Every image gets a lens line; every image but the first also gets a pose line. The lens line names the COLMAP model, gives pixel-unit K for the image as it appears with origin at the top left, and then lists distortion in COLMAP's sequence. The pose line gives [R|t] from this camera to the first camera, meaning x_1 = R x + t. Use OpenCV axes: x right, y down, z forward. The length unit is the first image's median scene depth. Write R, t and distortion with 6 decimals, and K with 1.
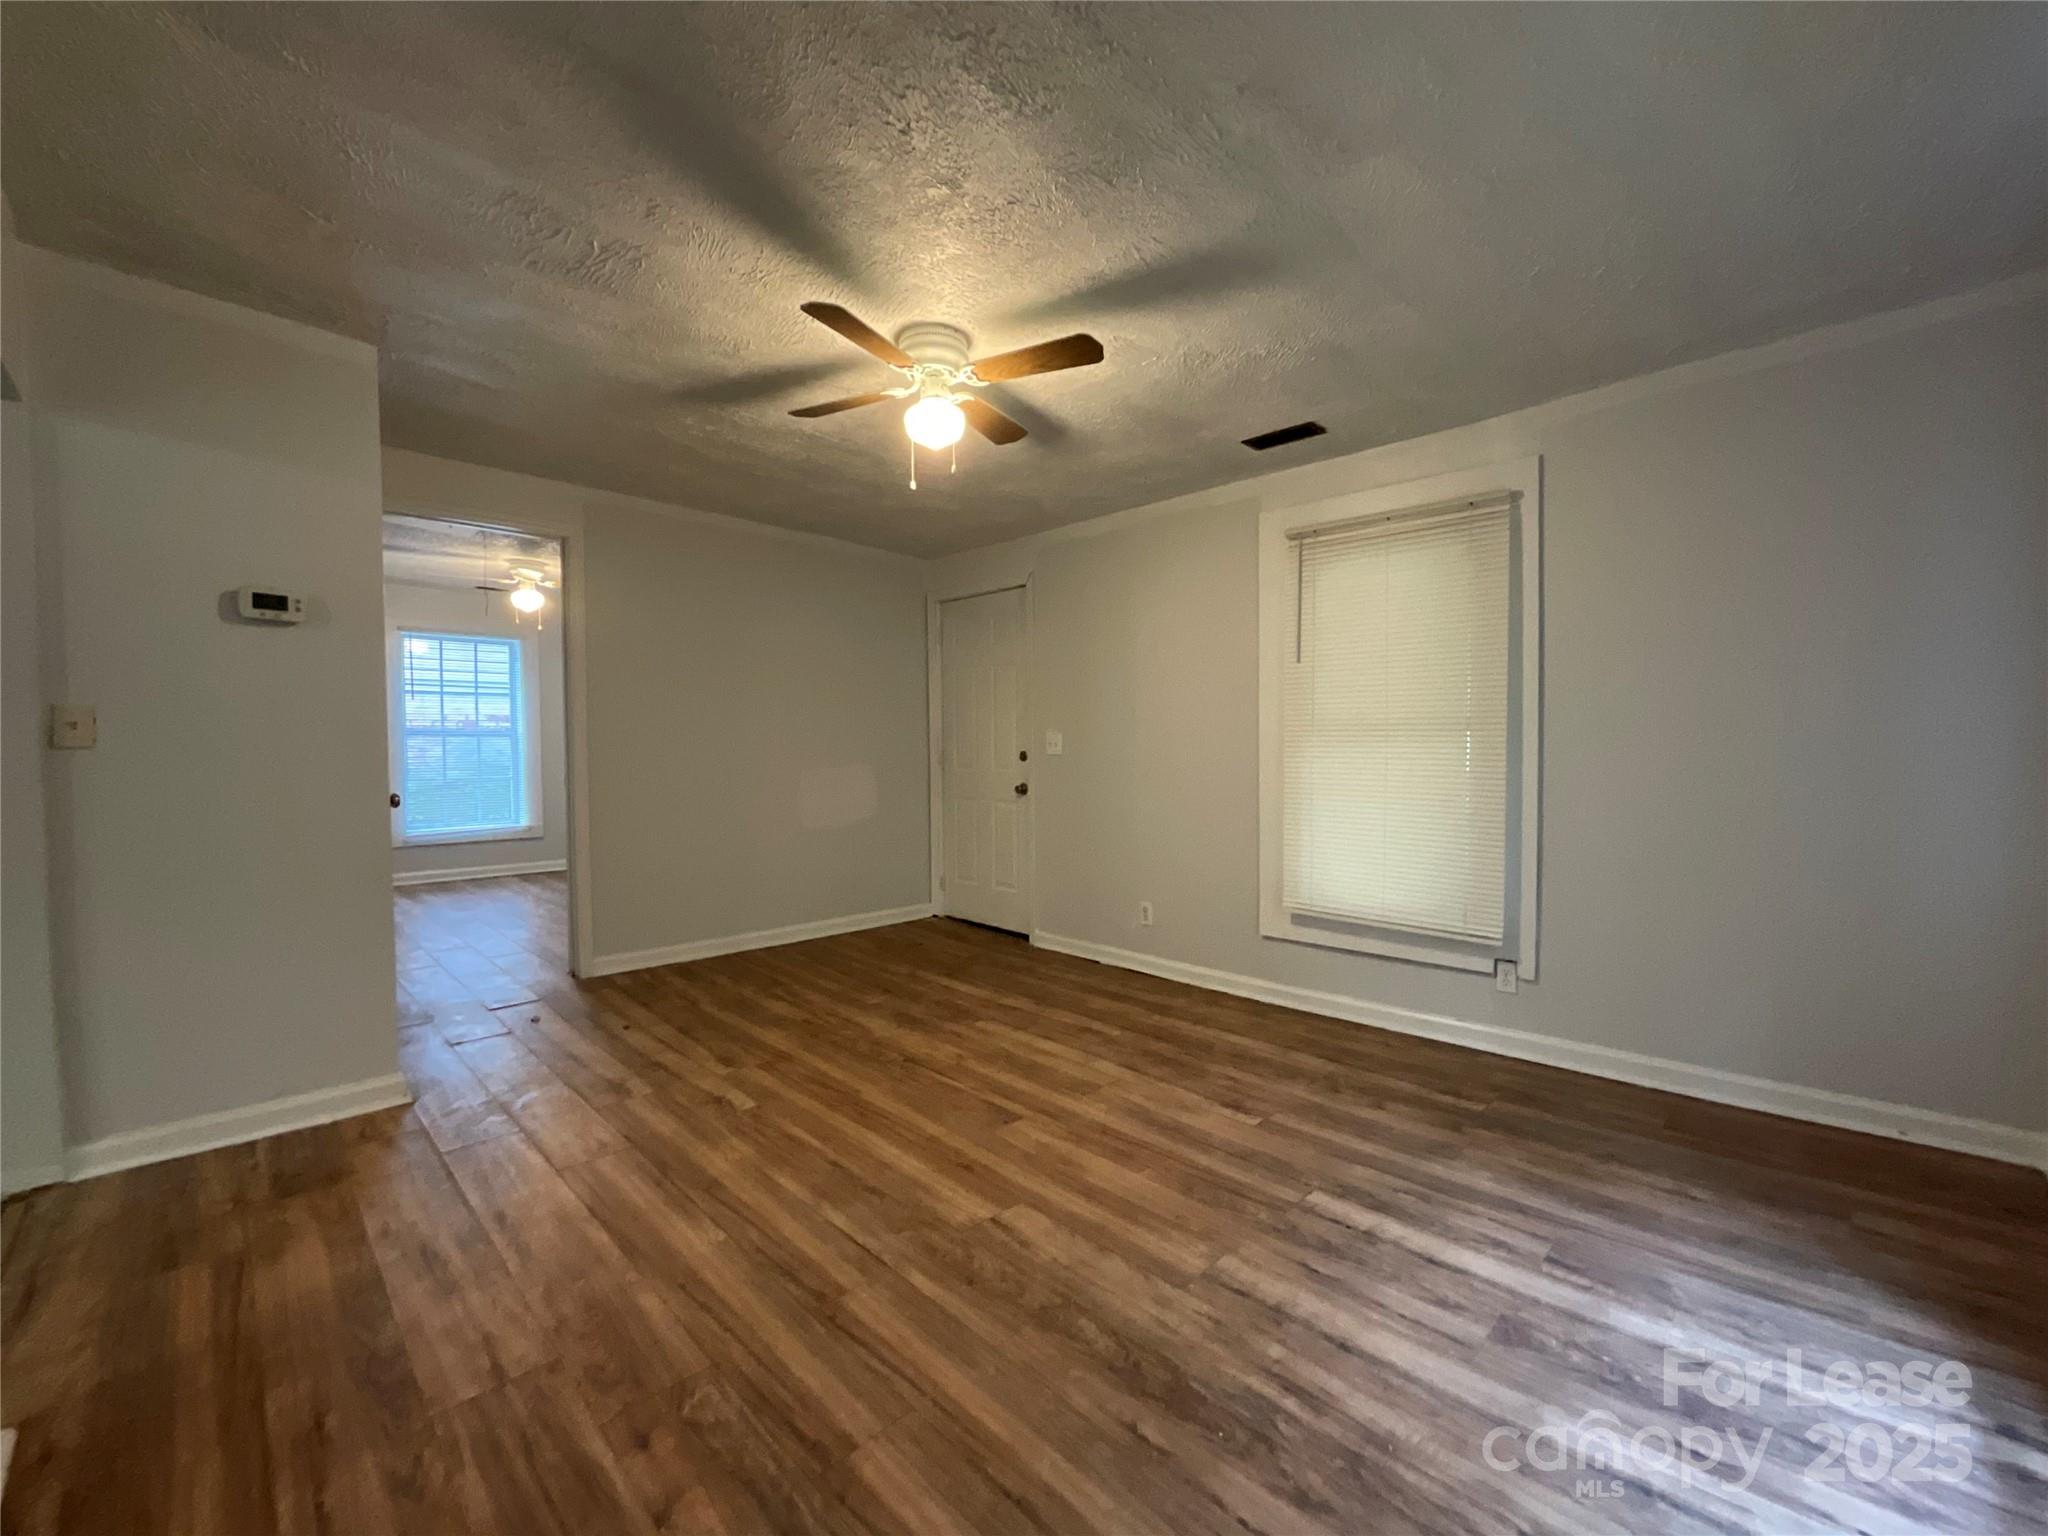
lens RADIAL K [[820.7, 0, 1027.6], [0, 820.7, 763.7], [0, 0, 1]] dist [-0.018503, -0.000114]
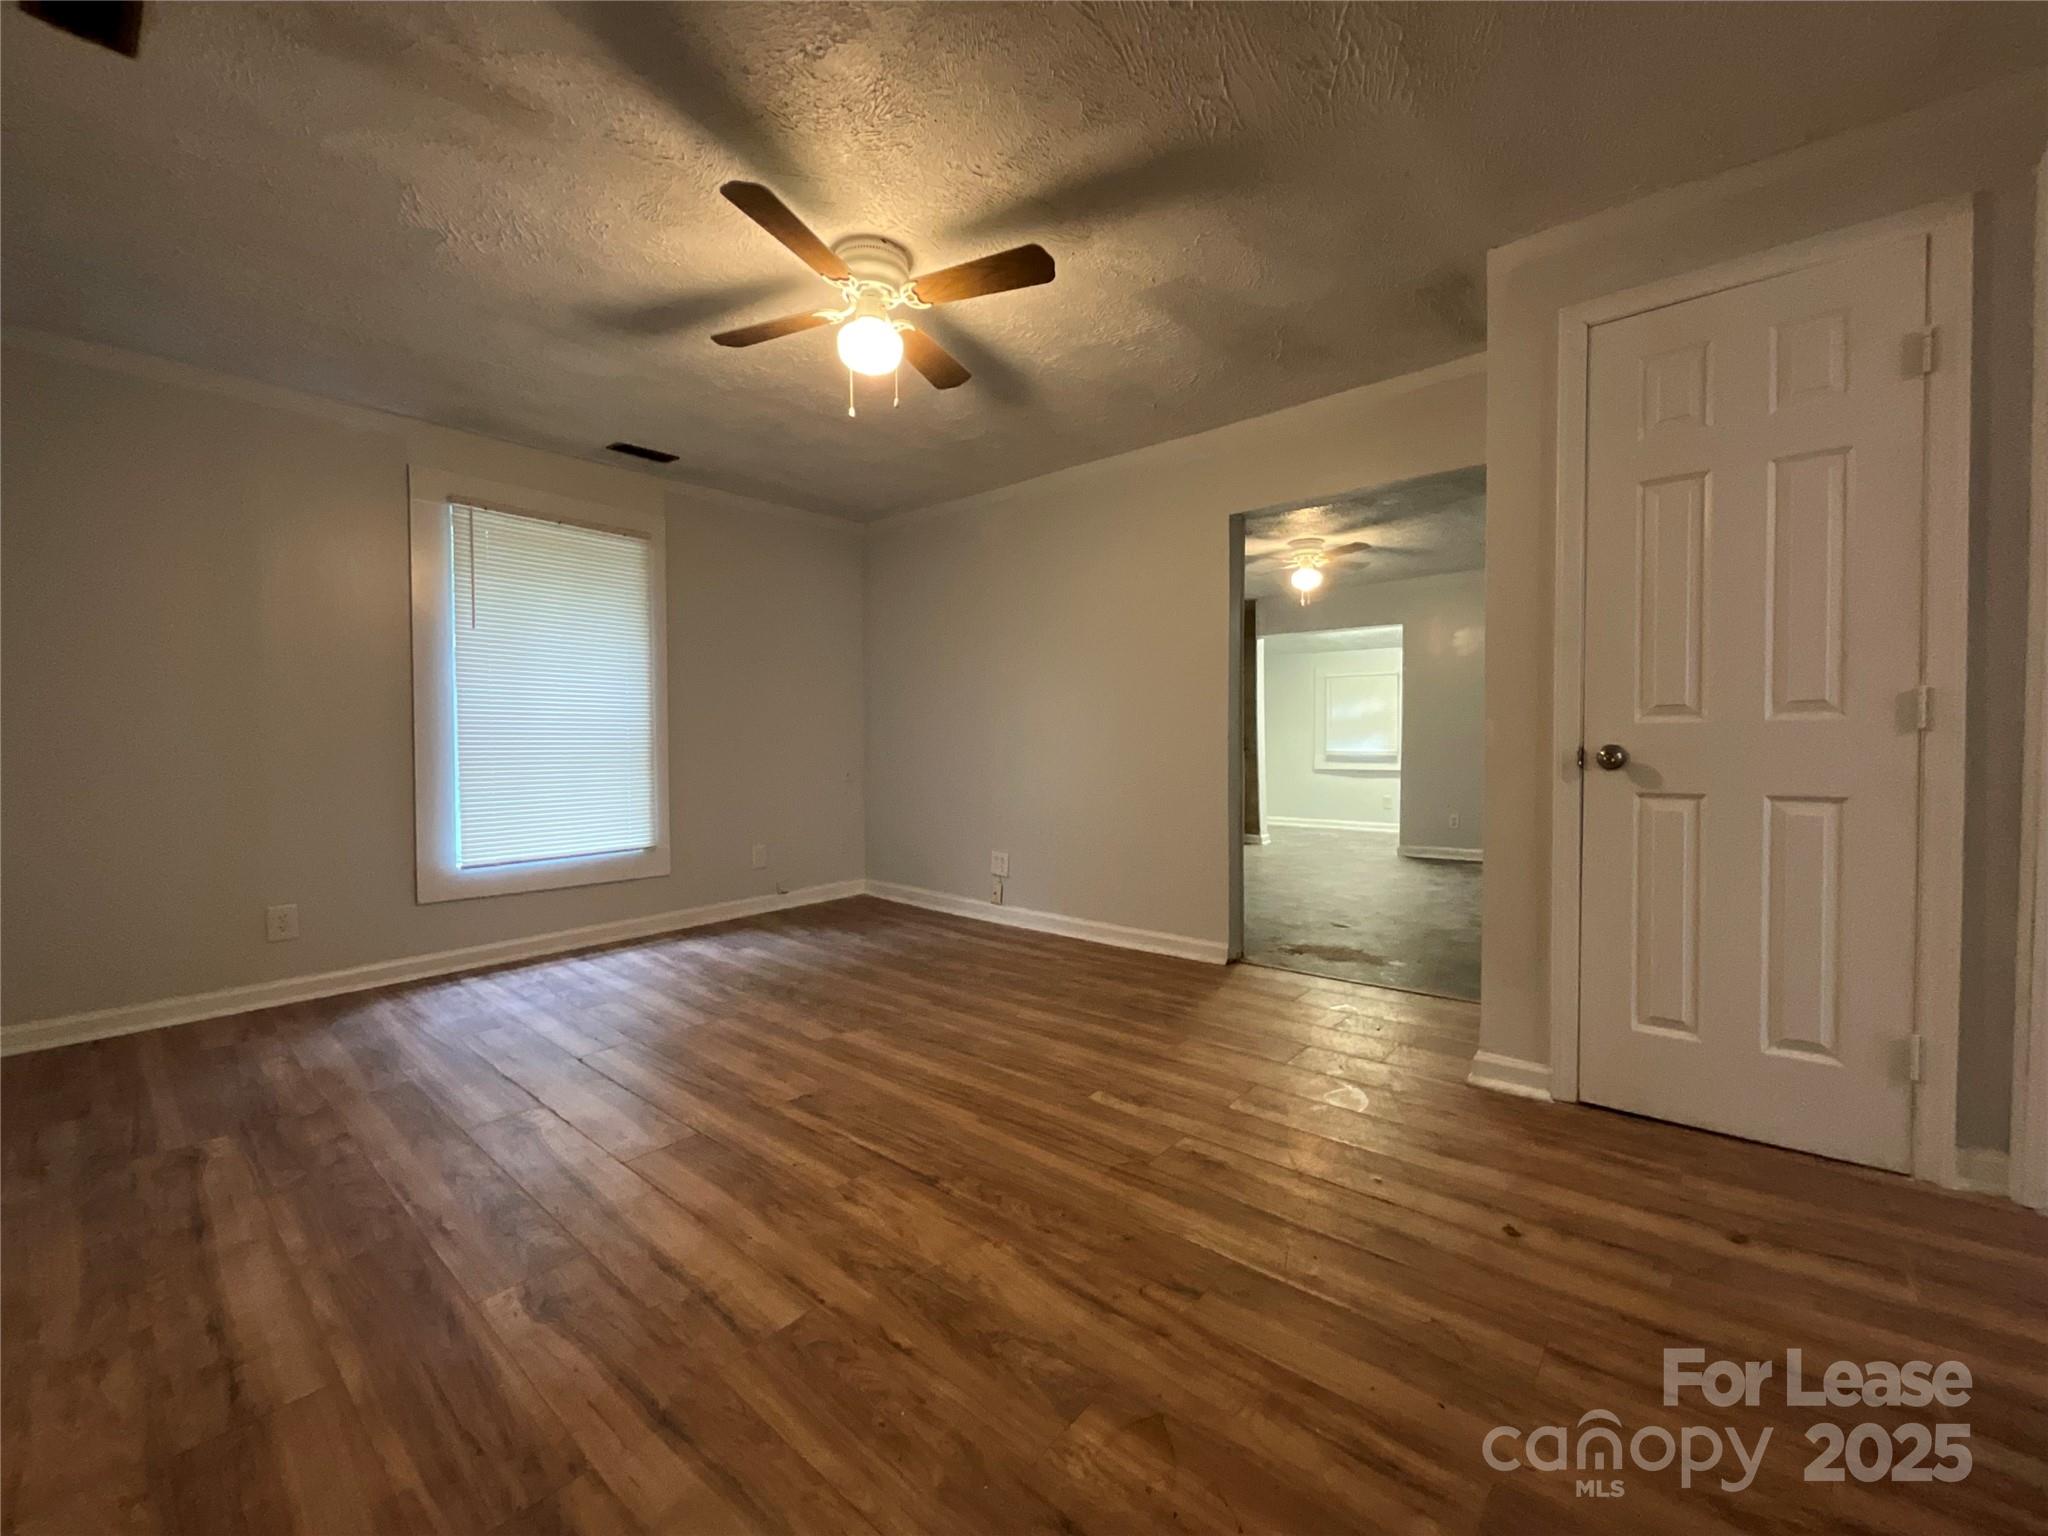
lens RADIAL K [[820.7, 0, 1027.6], [0, 820.7, 763.7], [0, 0, 1]] dist [-0.018503, -0.000114]
pose [[-0.997098, 0.008332, -0.075666, -0.218617], [0.004628, 0.998788, 0.048998, 0.009905], [0.075983, 0.048506, -0.995929, 2.030107]]
